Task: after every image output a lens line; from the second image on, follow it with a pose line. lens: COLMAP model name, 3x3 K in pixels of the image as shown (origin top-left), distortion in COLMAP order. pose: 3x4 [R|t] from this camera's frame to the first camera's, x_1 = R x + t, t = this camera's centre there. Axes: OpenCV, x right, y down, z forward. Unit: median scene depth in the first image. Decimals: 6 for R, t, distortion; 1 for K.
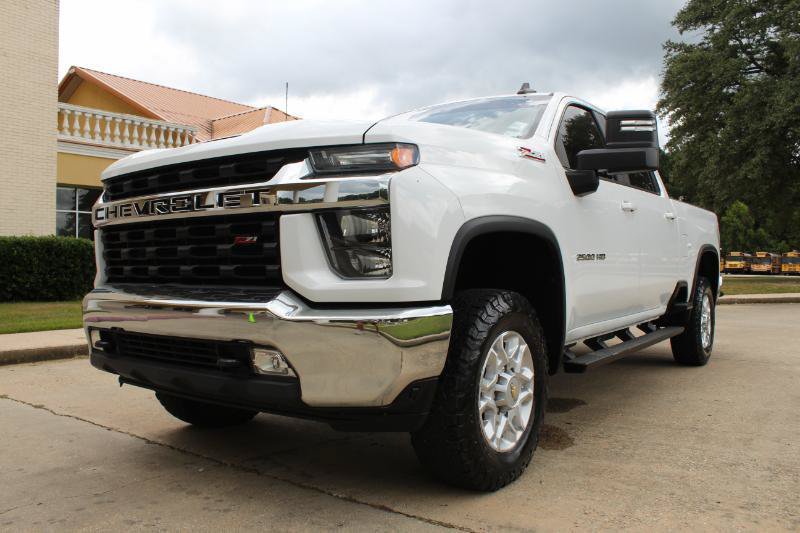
lens RADIAL K [[665.8, 0, 396.5], [0, 665.8, 262.4], [0, 0, 1]] dist [-0.174693, 0.155021]
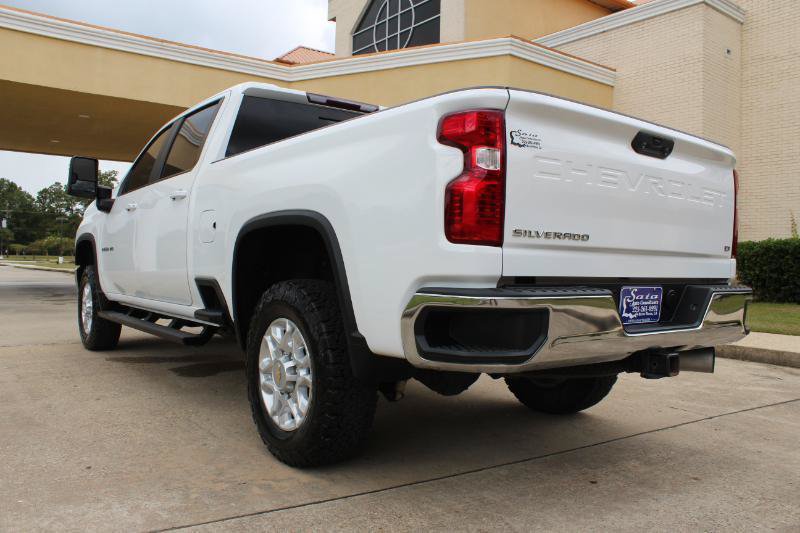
lens RADIAL K [[665.8, 0, 399.3], [0, 665.8, 264.8], [0, 0, 1]] dist [-0.174693, 0.155021]
pose [[-0.278266, 0.001873, -0.960502, 2.094858], [-0.013401, 0.999893, 0.005832, 0.014817], [0.960411, 0.014495, -0.278211, 2.750937]]
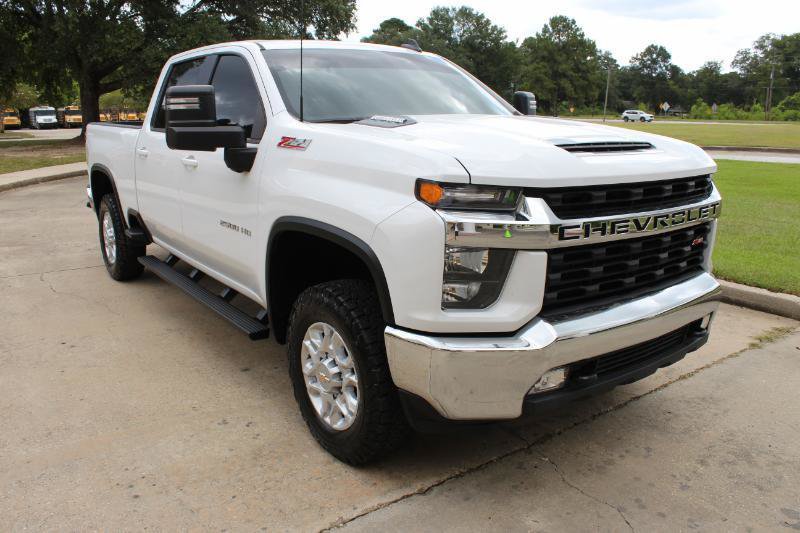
lens RADIAL K [[665.8, 0, 398.7], [0, 665.8, 254.5], [0, 0, 1]] dist [-0.174693, 0.155021]
pose [[0.292430, -0.200997, 0.934925, -1.398349], [-0.010005, 0.976965, 0.213165, -0.239258], [-0.956234, -0.071690, 0.283683, 1.042382]]
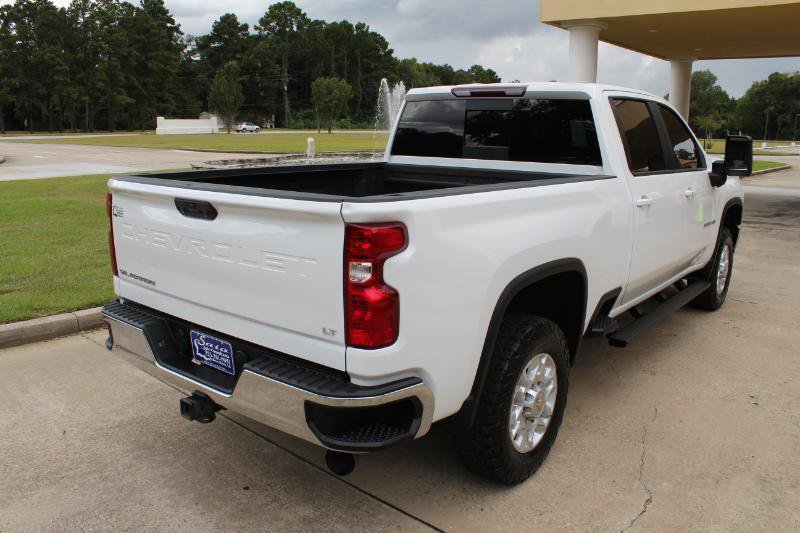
lens RADIAL K [[665.8, 0, 393.5], [0, 665.8, 269.5], [0, 0, 1]] dist [-0.174693, 0.155021]
pose [[-0.998897, -0.013035, 0.045116, 0.694835], [-0.003506, 0.978725, 0.205147, -0.281860], [-0.046830, 0.204762, -0.977691, 3.850638]]
